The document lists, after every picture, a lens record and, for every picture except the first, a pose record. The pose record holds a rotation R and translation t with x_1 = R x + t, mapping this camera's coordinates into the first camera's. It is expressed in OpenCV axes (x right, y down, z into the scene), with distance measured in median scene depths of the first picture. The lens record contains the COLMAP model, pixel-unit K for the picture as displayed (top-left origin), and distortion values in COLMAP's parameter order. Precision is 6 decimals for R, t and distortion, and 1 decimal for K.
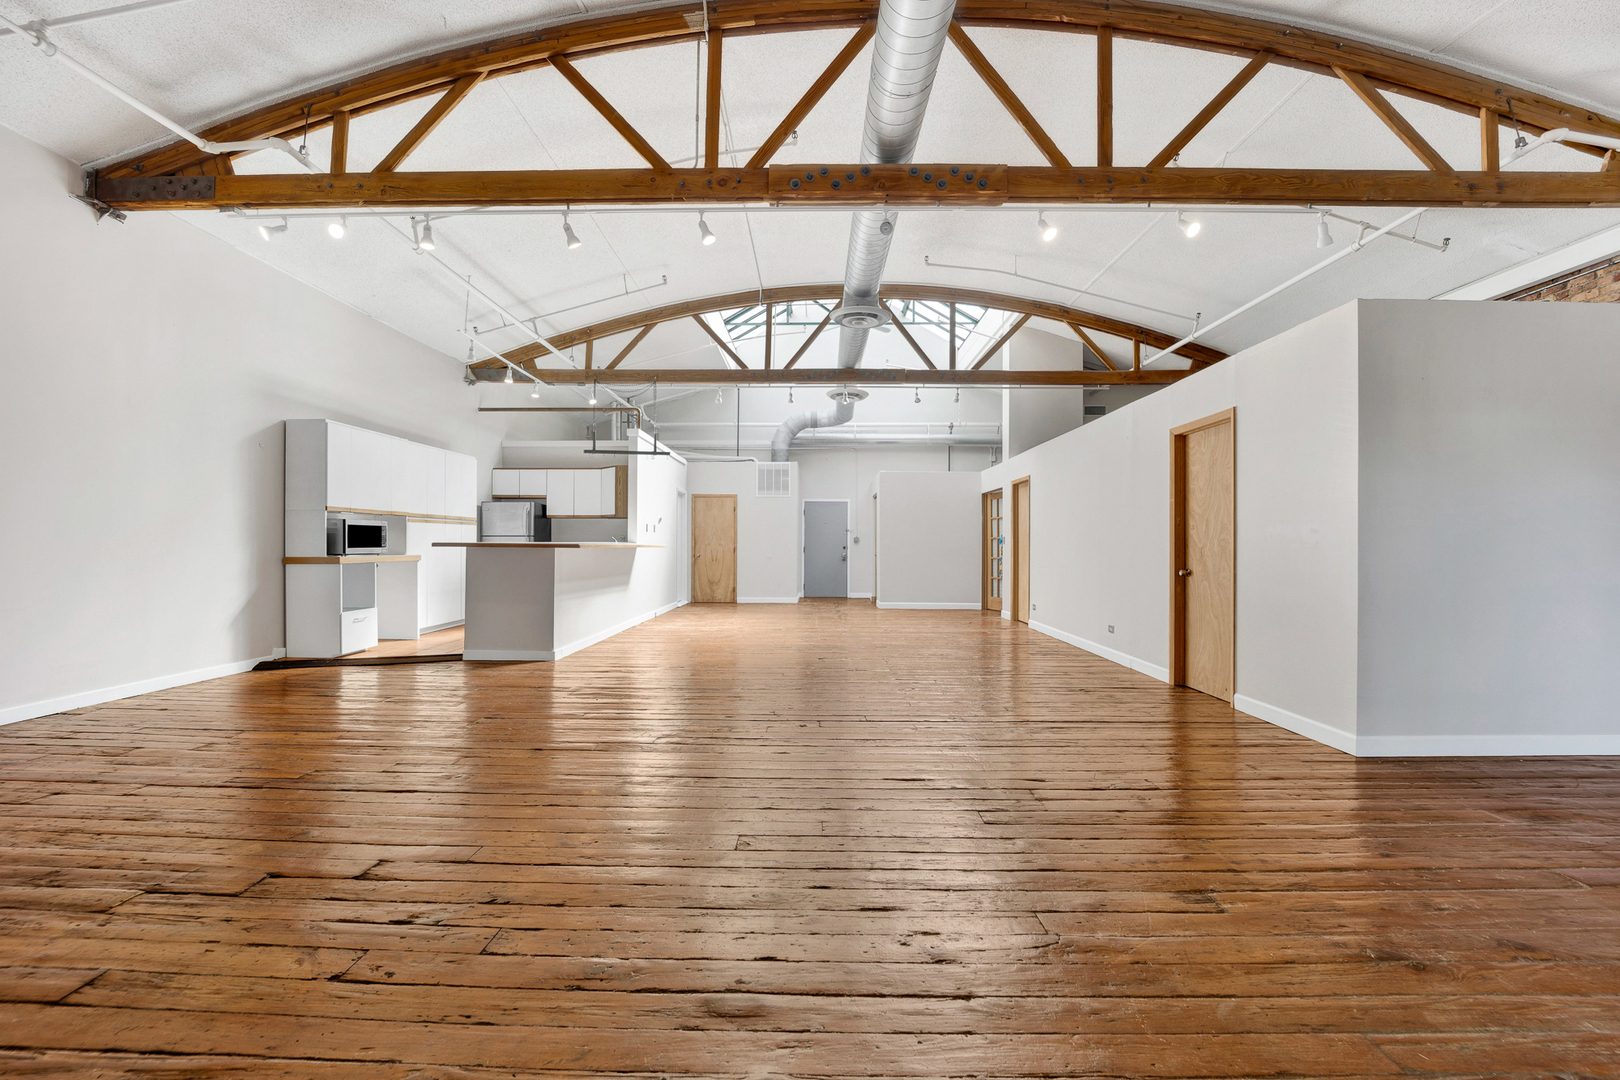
lens RADIAL K [[653.8, 0, 798.9], [0, 653.8, 547.7], [0, 0, 1]] dist [-0.020758, -0.000051]
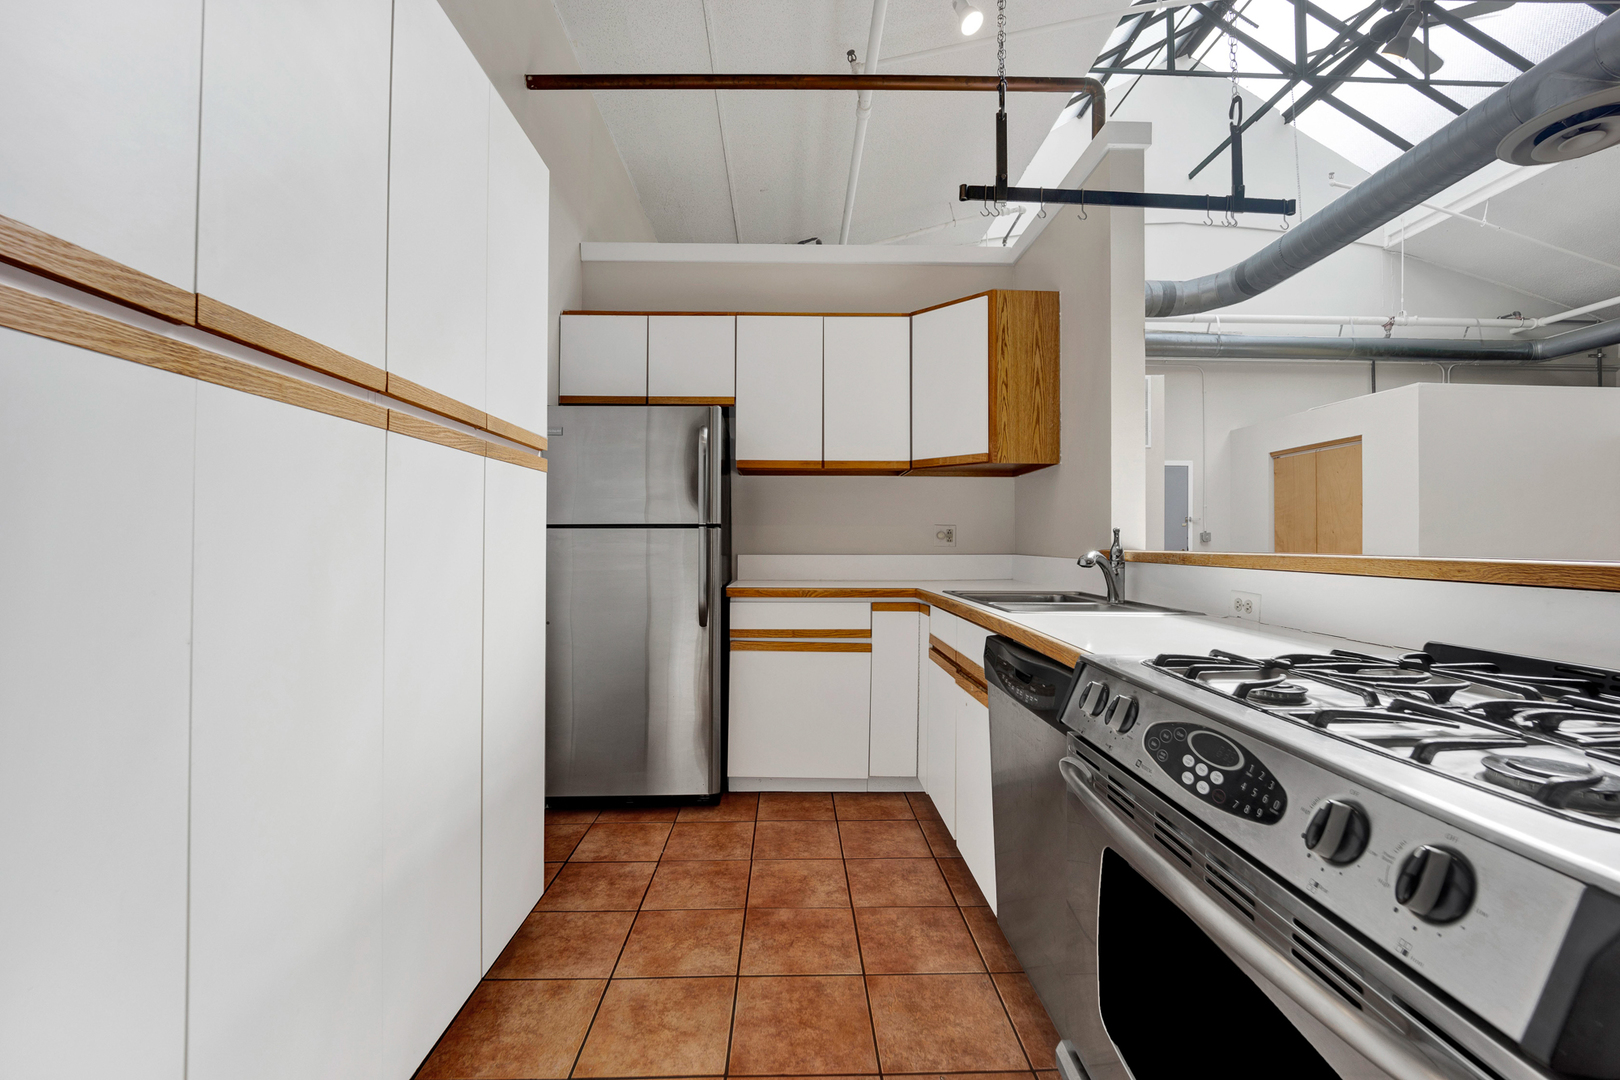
lens RADIAL K [[653.8, 0, 798.9], [0, 653.8, 547.7], [0, 0, 1]] dist [-0.020758, -0.000051]
pose [[0.999701, 0.002526, 0.024304, -0.365240], [-0.002720, 0.999965, 0.007919, -0.009673], [-0.024283, -0.007983, 0.999673, 0.682301]]
